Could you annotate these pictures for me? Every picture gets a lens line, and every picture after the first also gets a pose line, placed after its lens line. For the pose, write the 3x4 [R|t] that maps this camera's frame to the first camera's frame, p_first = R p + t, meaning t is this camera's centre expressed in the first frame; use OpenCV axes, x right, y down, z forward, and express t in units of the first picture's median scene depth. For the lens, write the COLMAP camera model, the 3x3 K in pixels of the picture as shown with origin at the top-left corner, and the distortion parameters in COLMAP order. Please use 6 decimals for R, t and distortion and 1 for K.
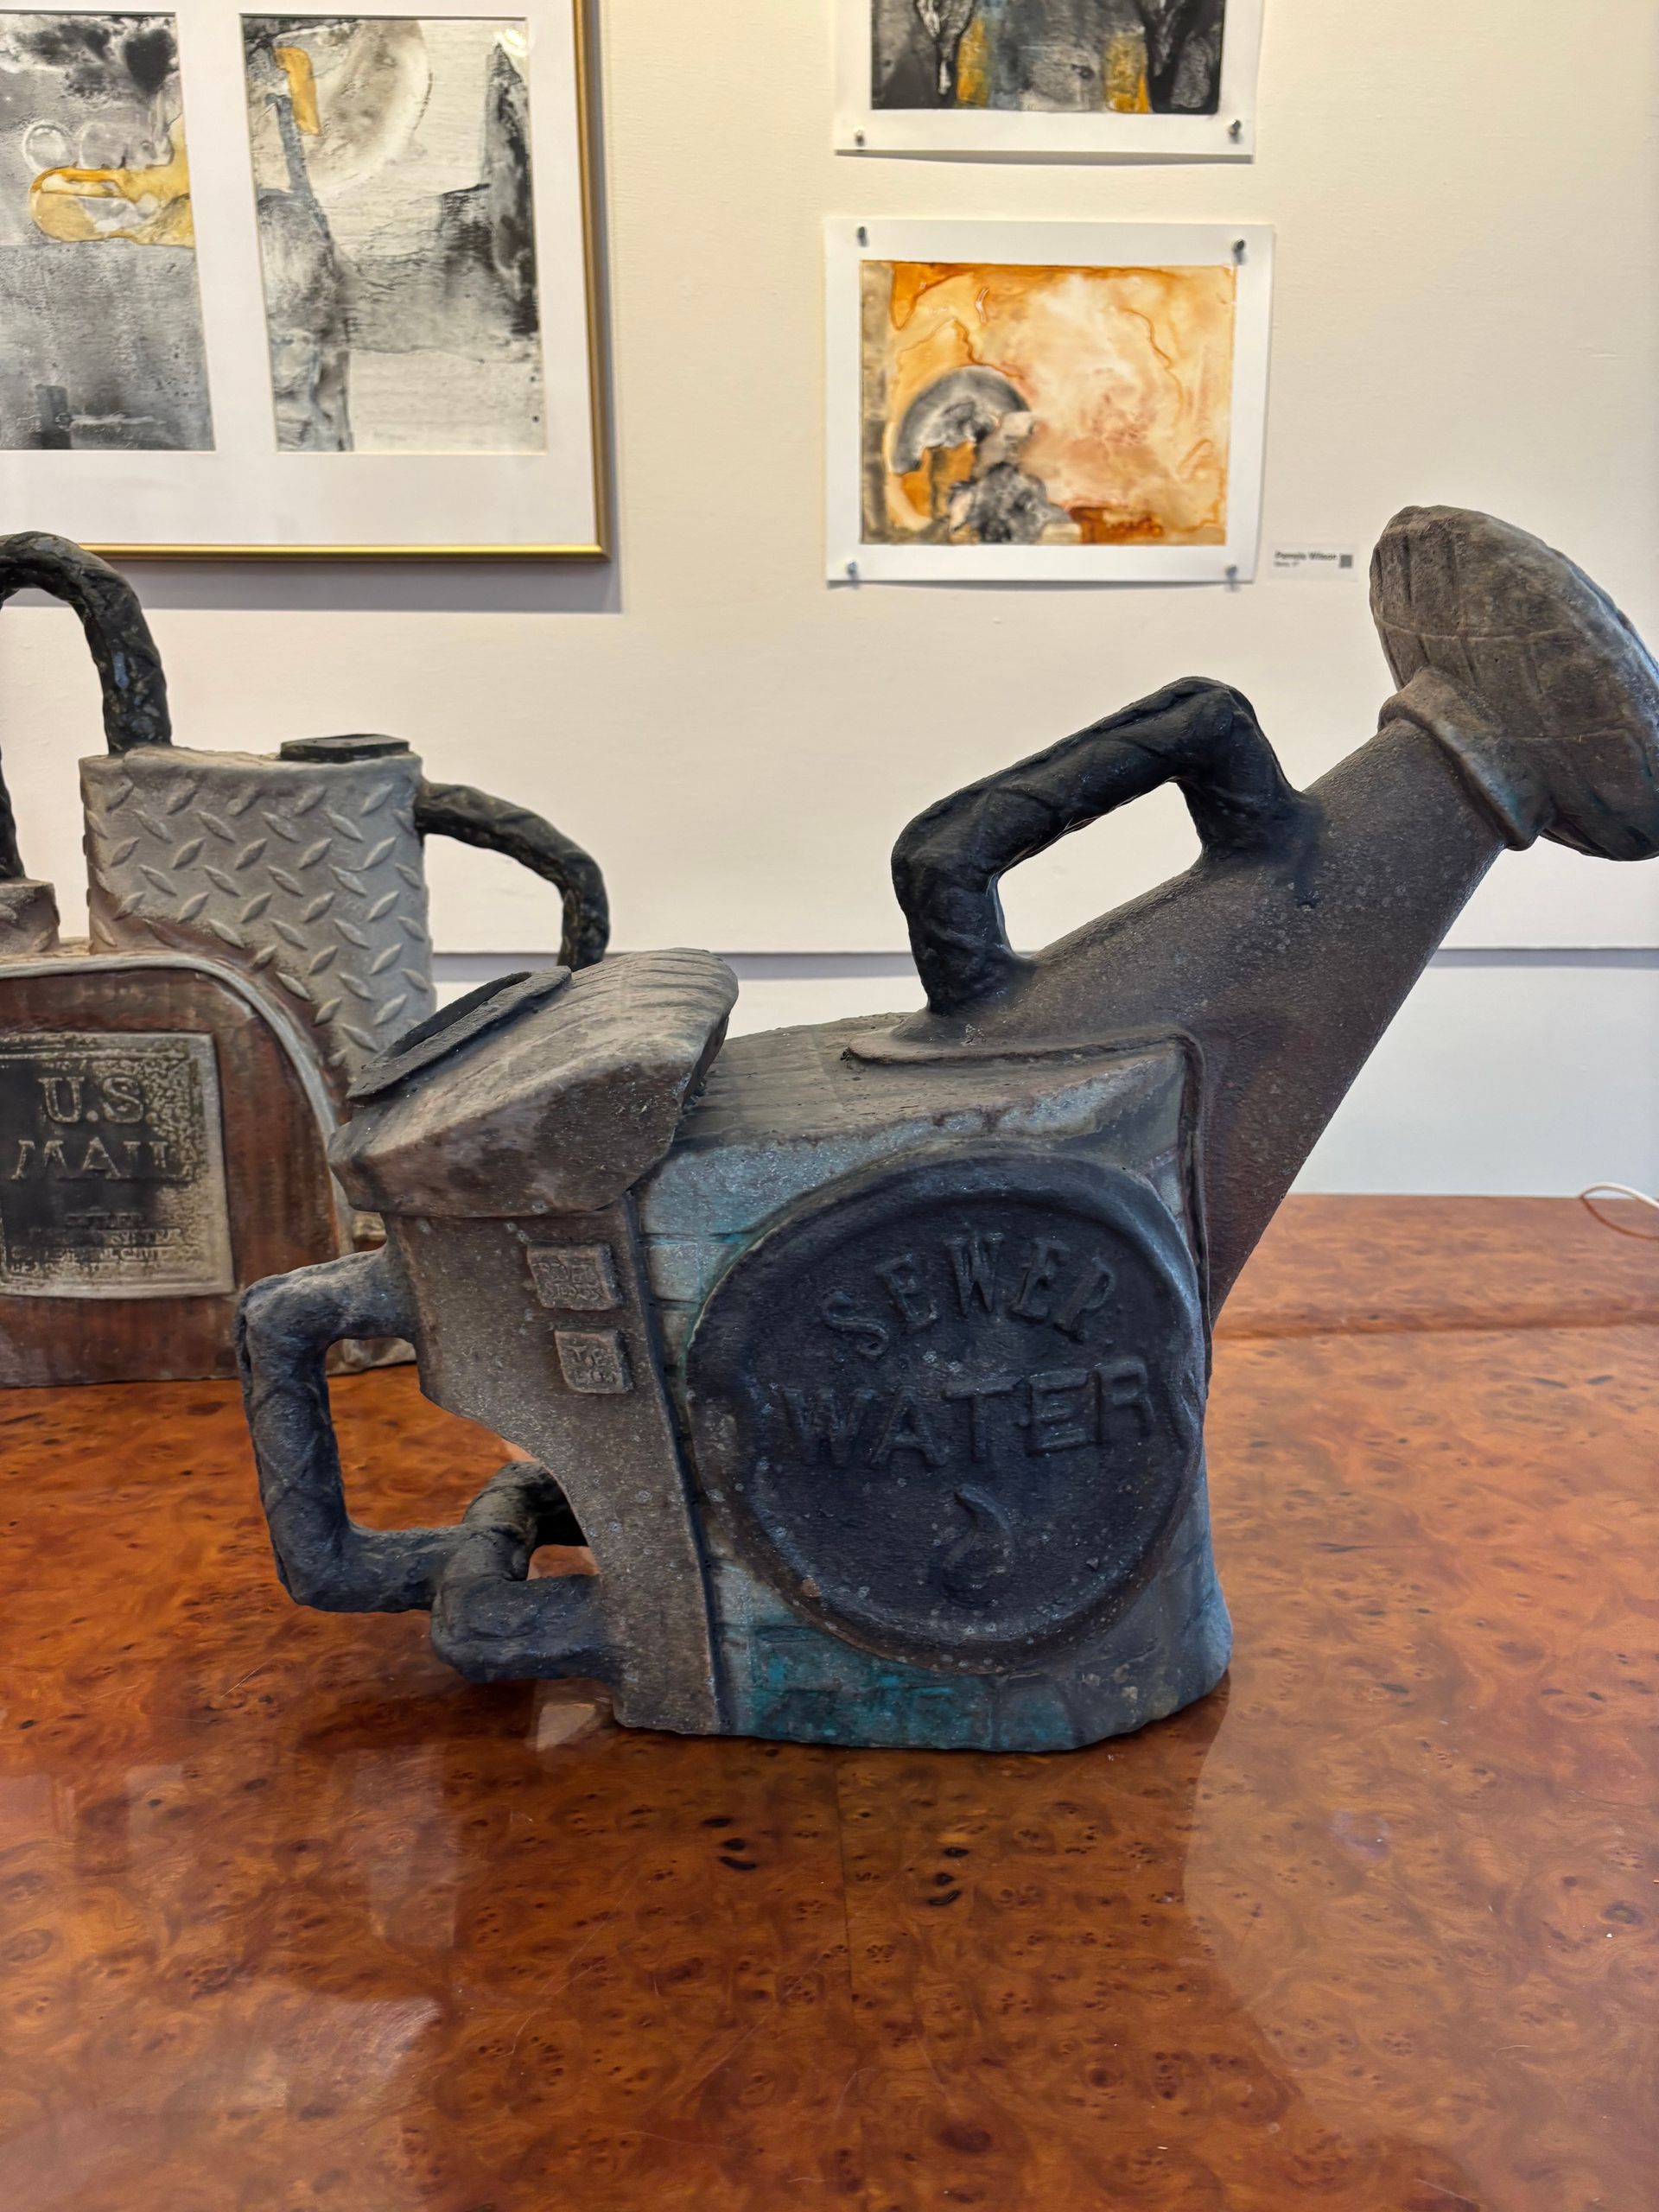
lens RADIAL K [[1661.2, 0, 847.9], [0, 1661.2, 1126.4], [0, 0, 1]] dist [0.033121, -0.044744]
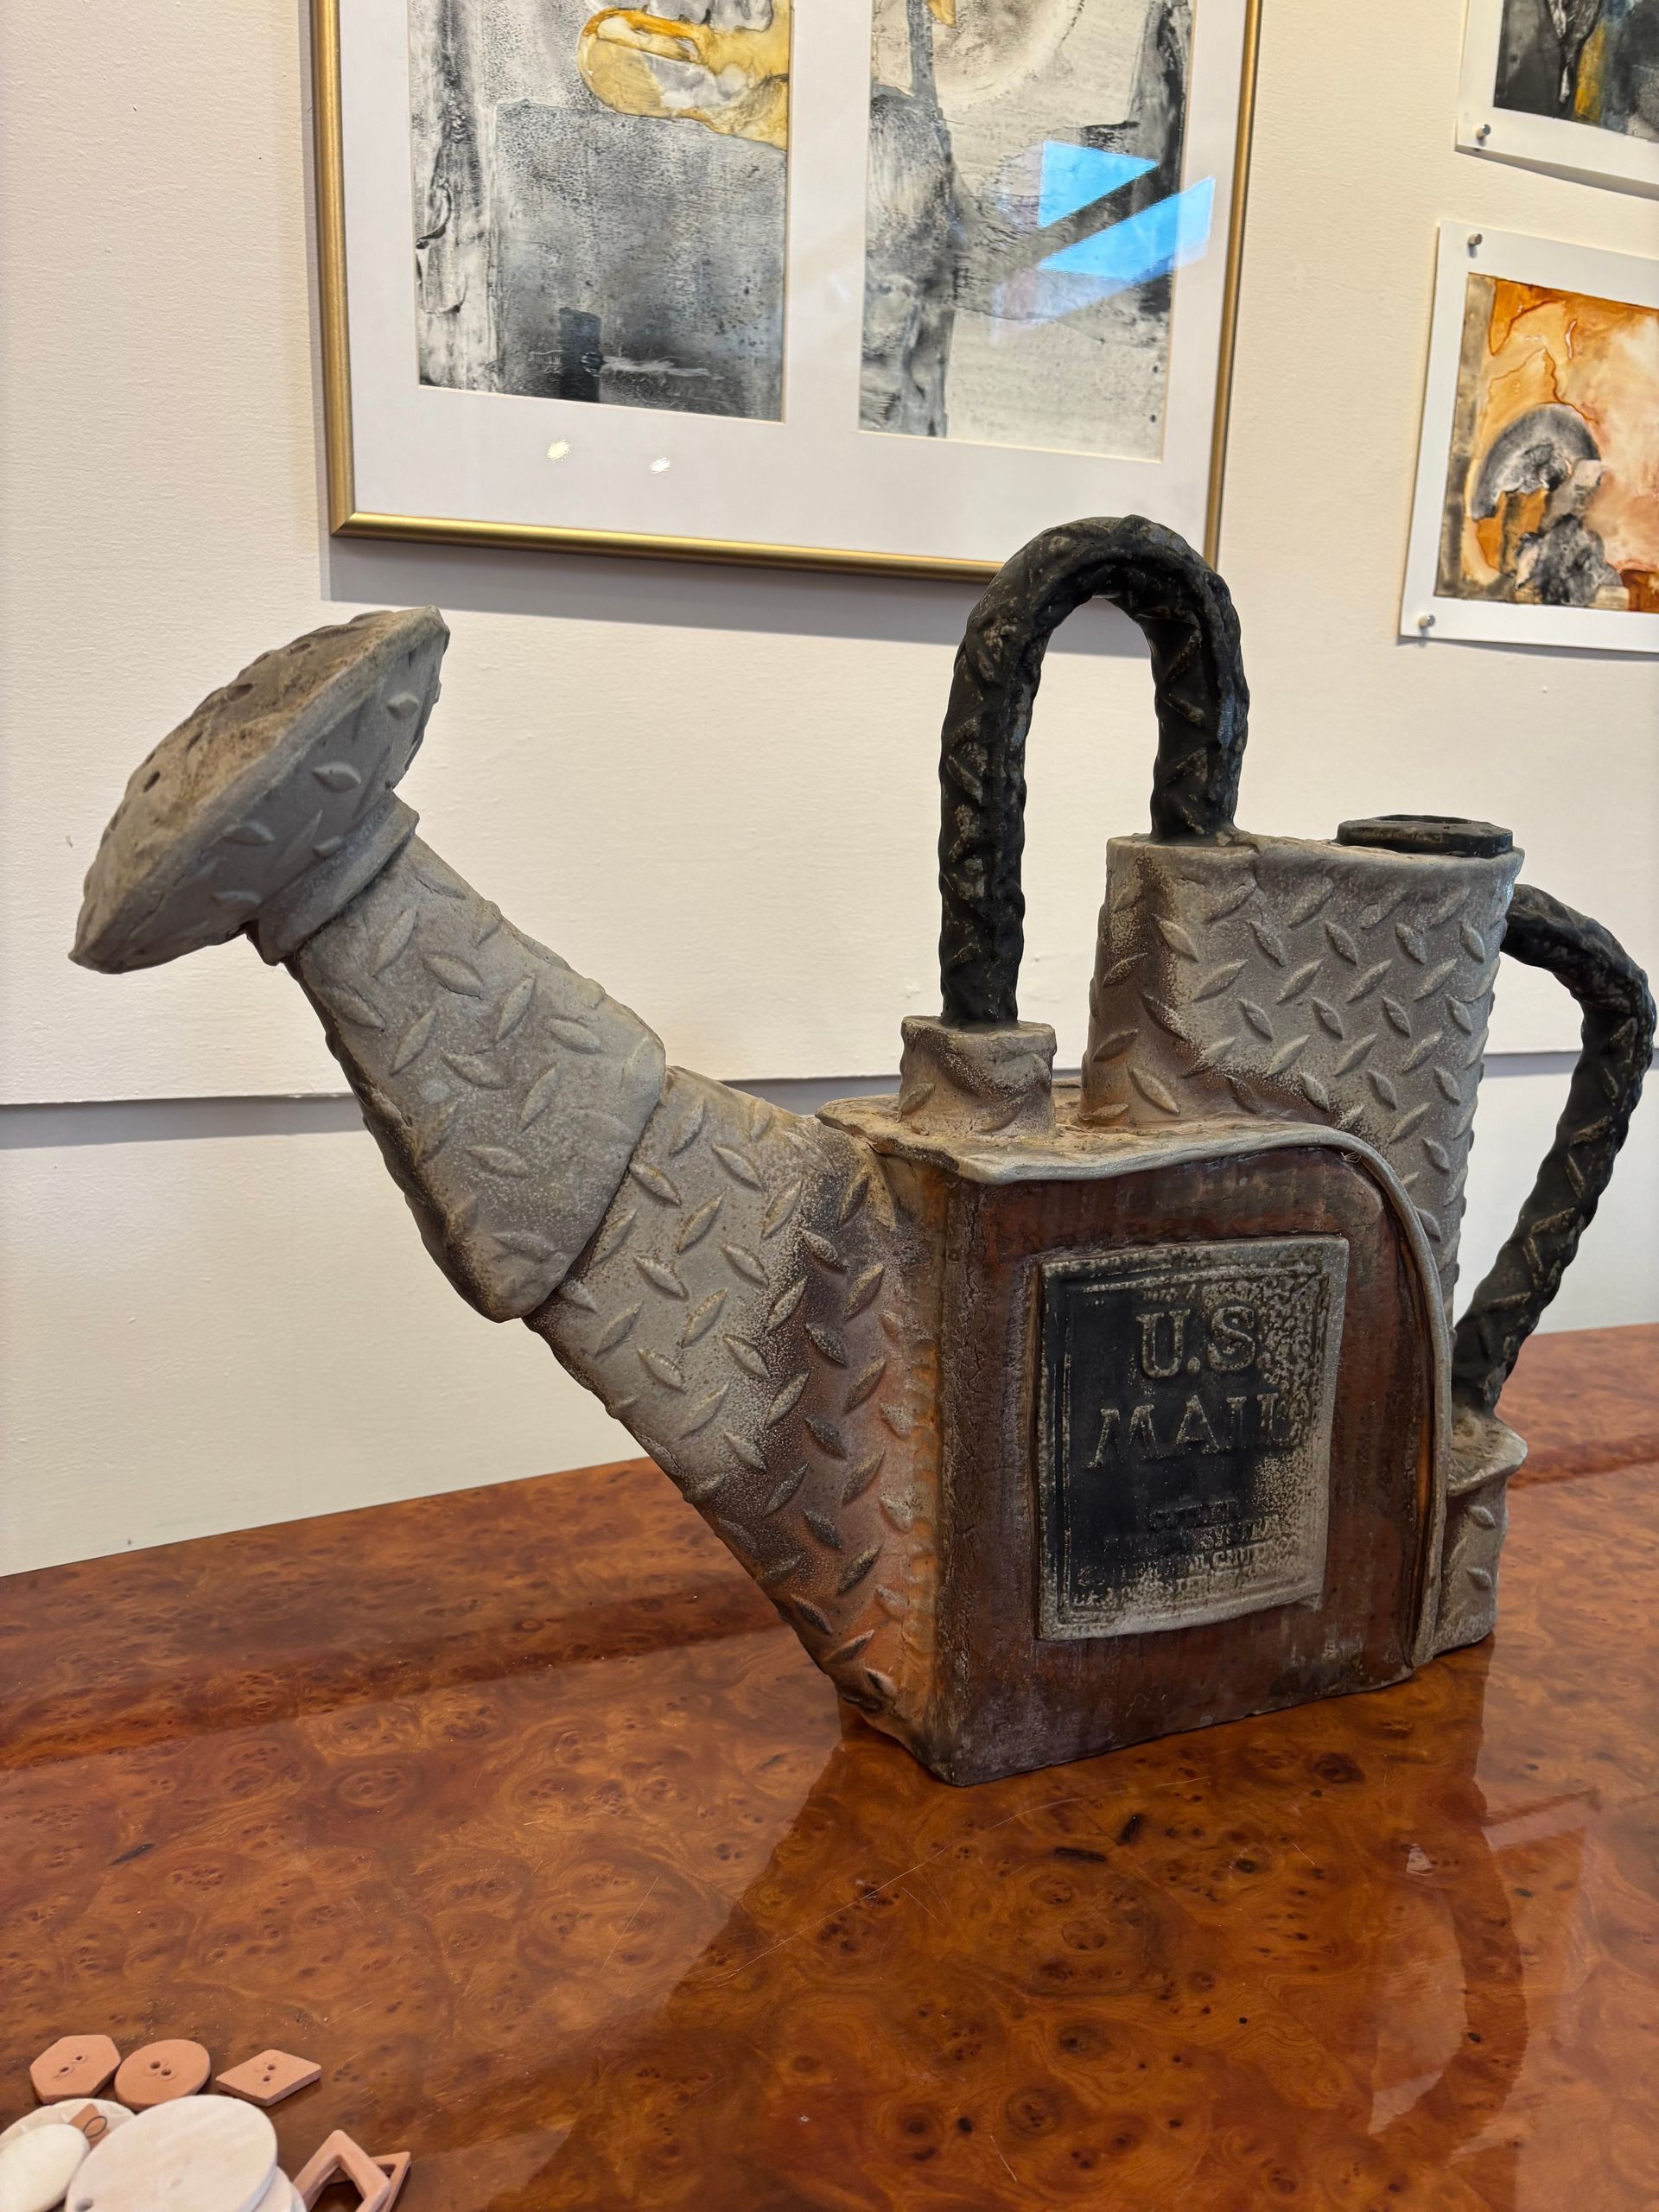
lens RADIAL K [[1653.3, 0, 846.3], [0, 1653.3, 1119.7], [0, 0, 1]] dist [0.055579, -0.054229]
pose [[0.951014, -0.034650, 0.307199, -0.618600], [0.045300, 0.998592, -0.027603, -0.073447], [-0.305810, 0.040167, 0.951245, 0.304746]]
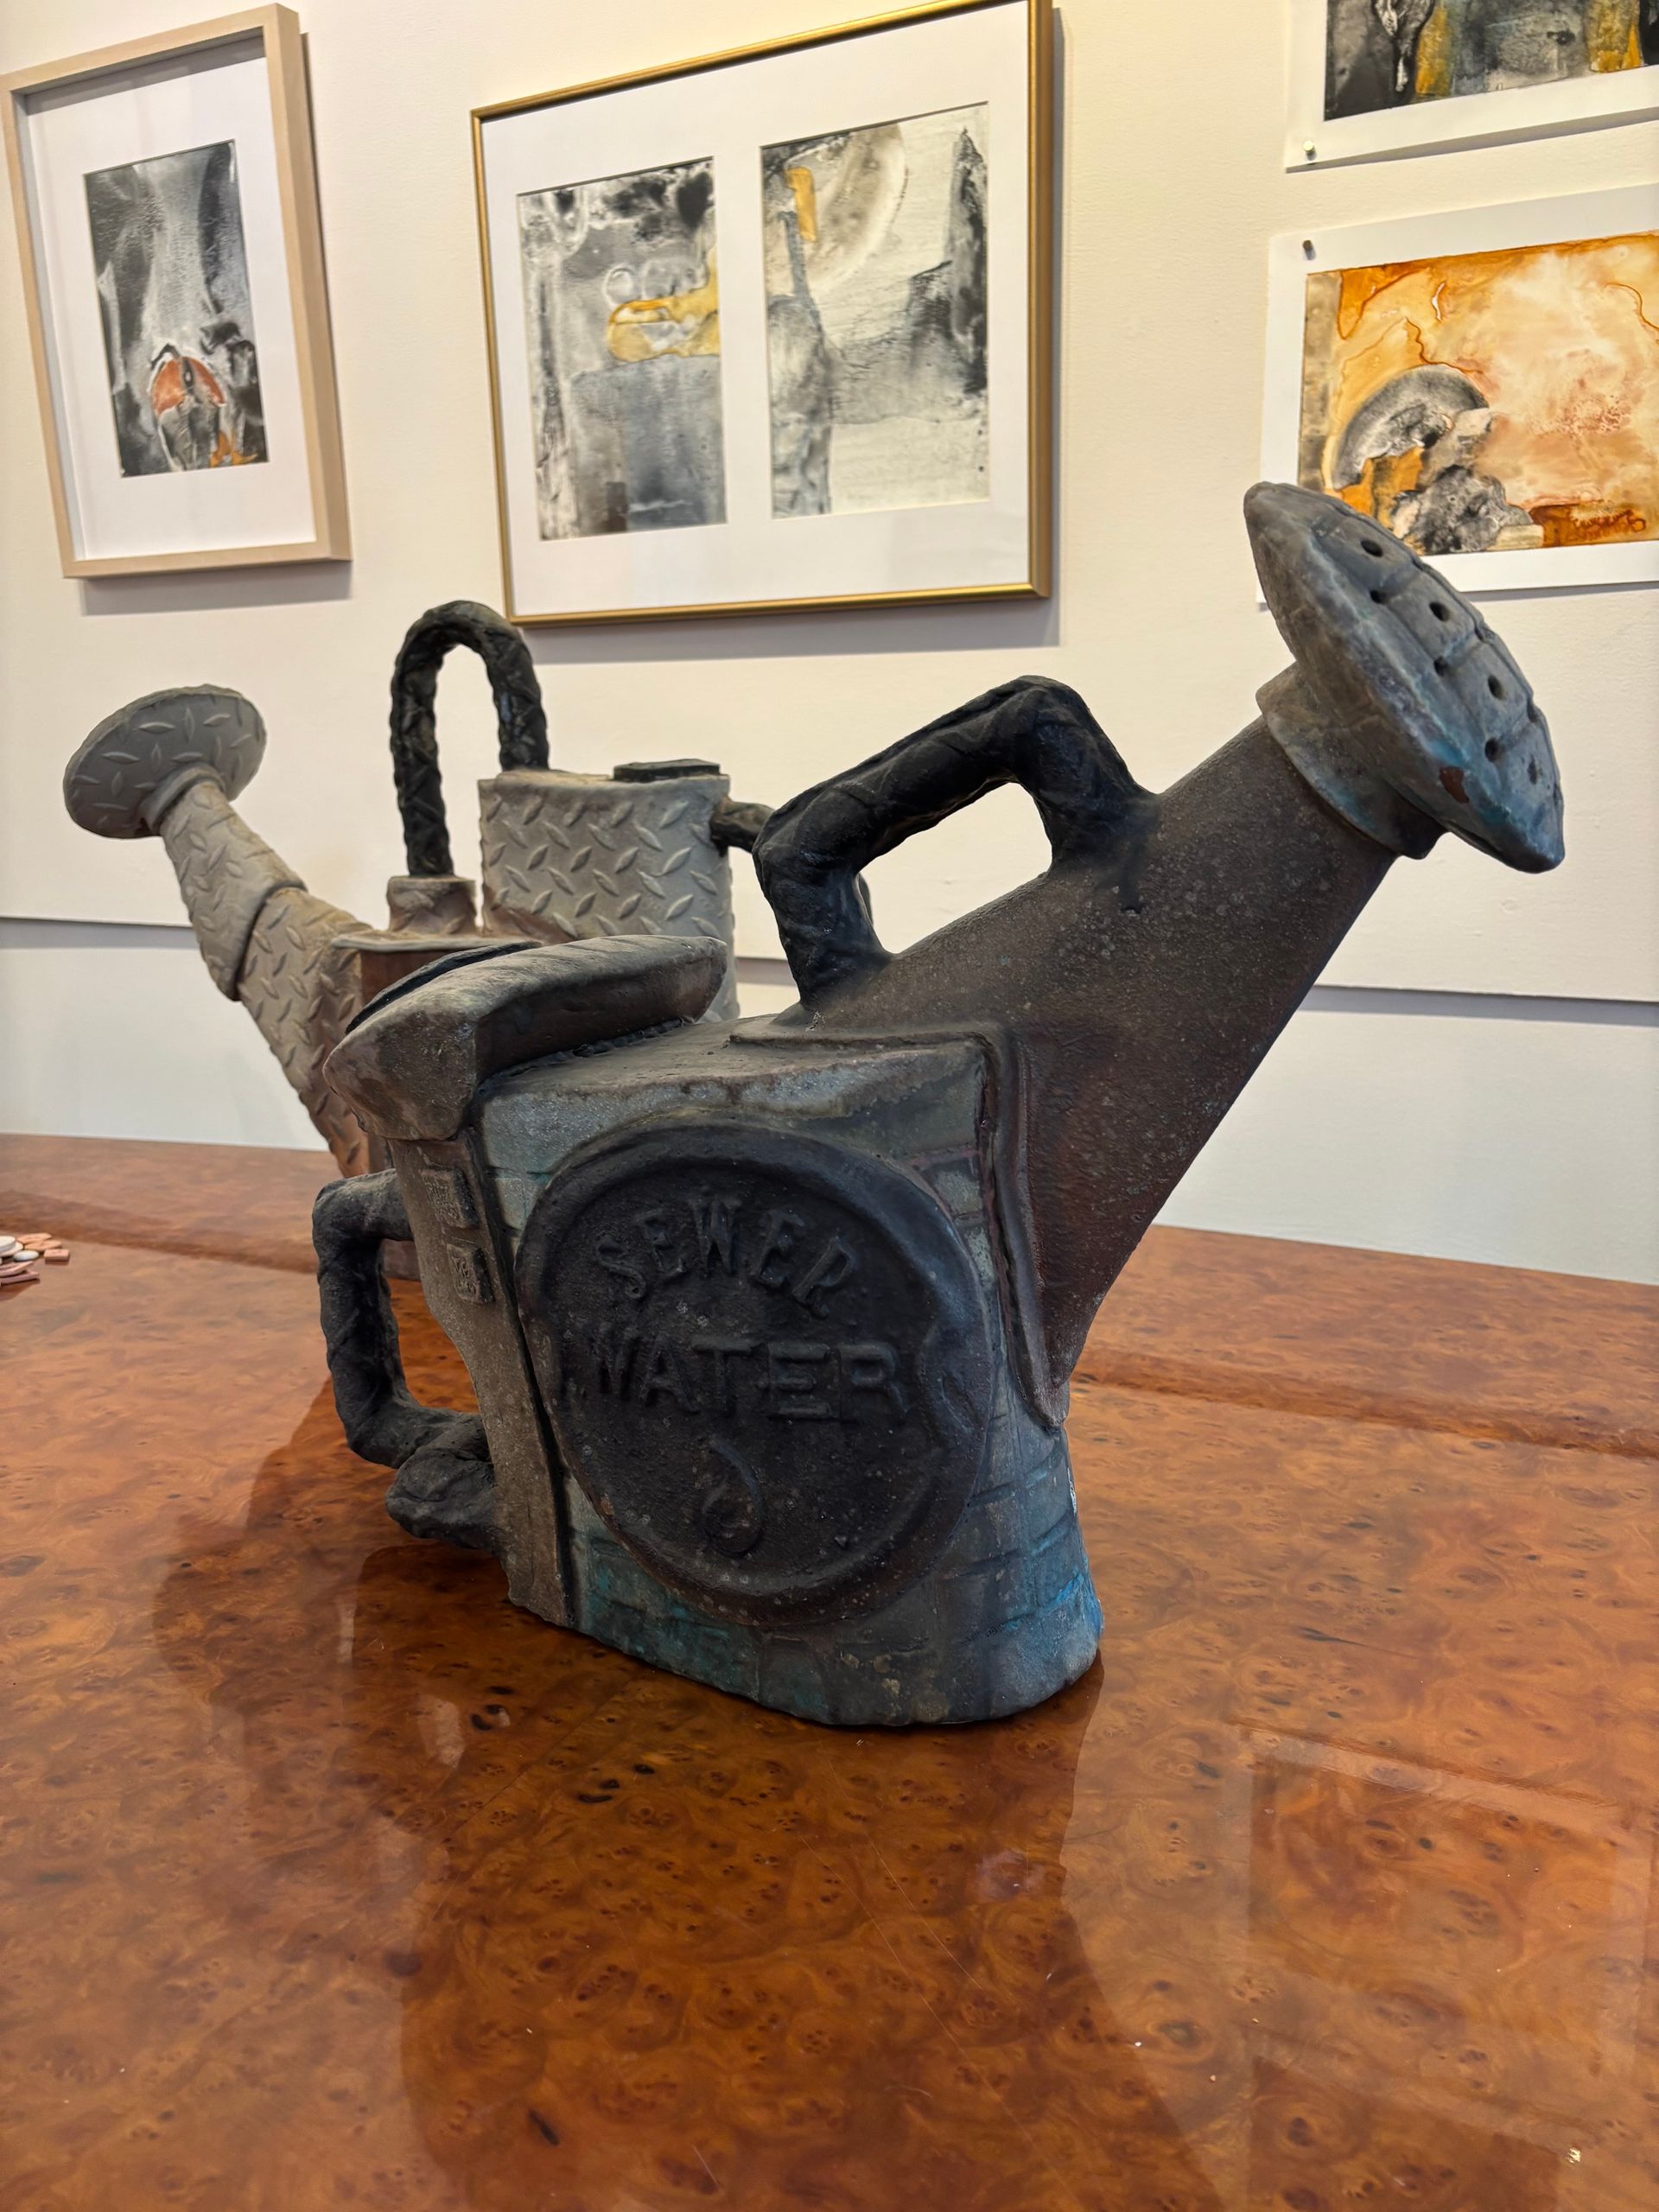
lens RADIAL K [[1675.0, 0, 854.8], [0, 1675.0, 1115.7], [0, 0, 1]] dist [0.015749, 0.007271]
pose [[0.867628, 0.092506, -0.488533, 0.323196], [-0.109778, 0.993933, -0.006759, 0.004542], [0.484944, 0.059494, 0.872519, 0.046571]]
